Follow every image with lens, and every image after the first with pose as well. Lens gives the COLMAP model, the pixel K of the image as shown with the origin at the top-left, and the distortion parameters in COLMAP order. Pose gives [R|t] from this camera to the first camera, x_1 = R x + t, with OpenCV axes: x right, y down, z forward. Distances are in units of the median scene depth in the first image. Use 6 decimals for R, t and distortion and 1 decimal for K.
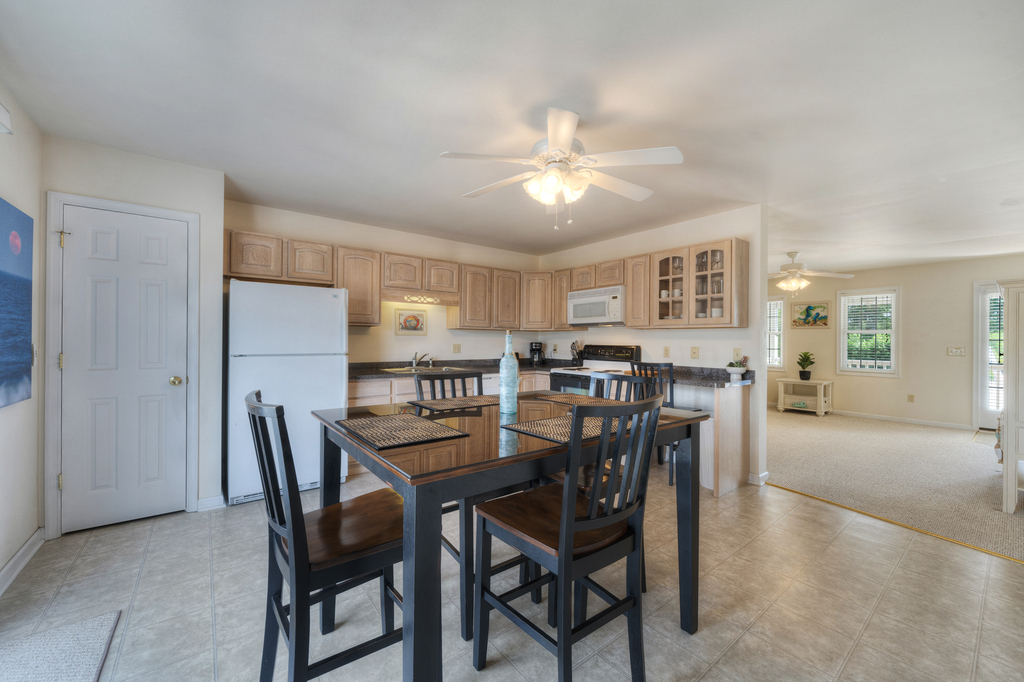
lens RADIAL K [[382.3, 0, 500.9], [0, 382.3, 342.5], [0, 0, 1]] dist [-0.007439, 0.000290]
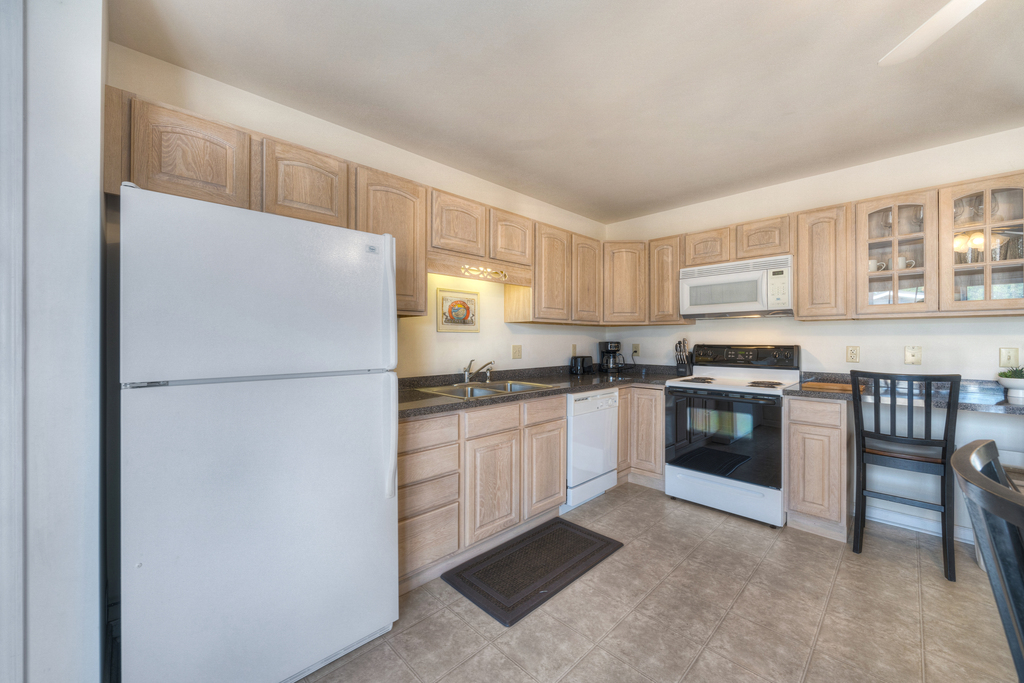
lens RADIAL K [[382.3, 0, 498.2], [0, 382.3, 340.7], [0, 0, 1]] dist [-0.007439, 0.000290]
pose [[0.994795, -0.008586, 0.101533, -0.238448], [0.008698, 0.999962, -0.000654, -0.004225], [-0.101523, 0.001533, 0.994832, 0.373140]]
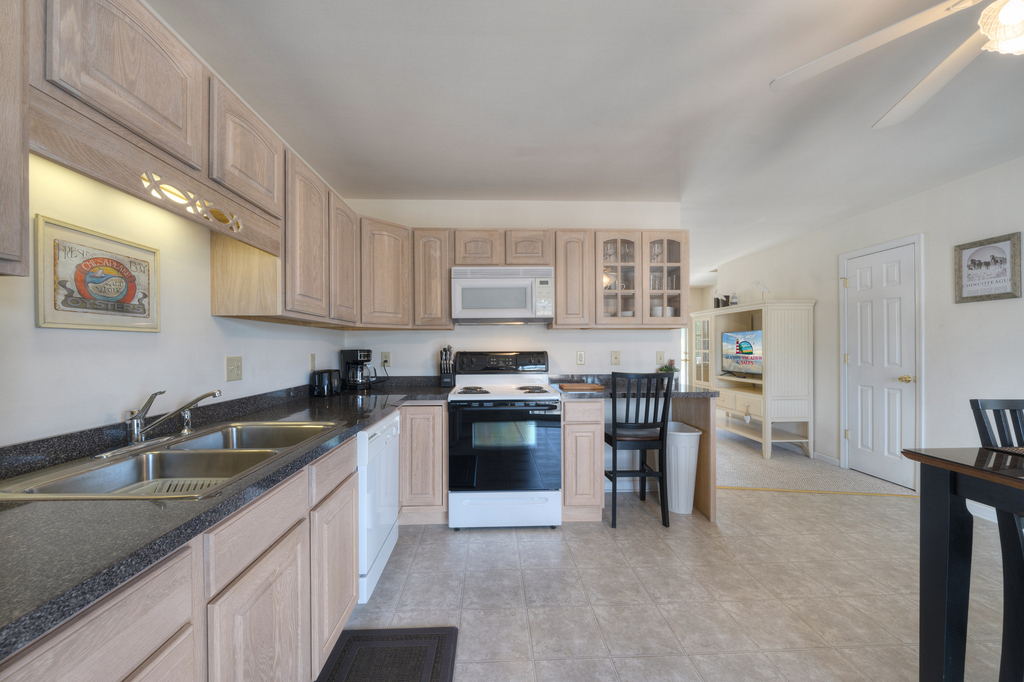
lens RADIAL K [[382.3, 0, 503.7], [0, 382.3, 348.3], [0, 0, 1]] dist [-0.007439, 0.000290]
pose [[0.587033, -0.014210, 0.809438, -0.293198], [0.013016, 0.999882, 0.008114, -0.004479], [-0.809458, 0.005773, 0.587149, 0.617238]]
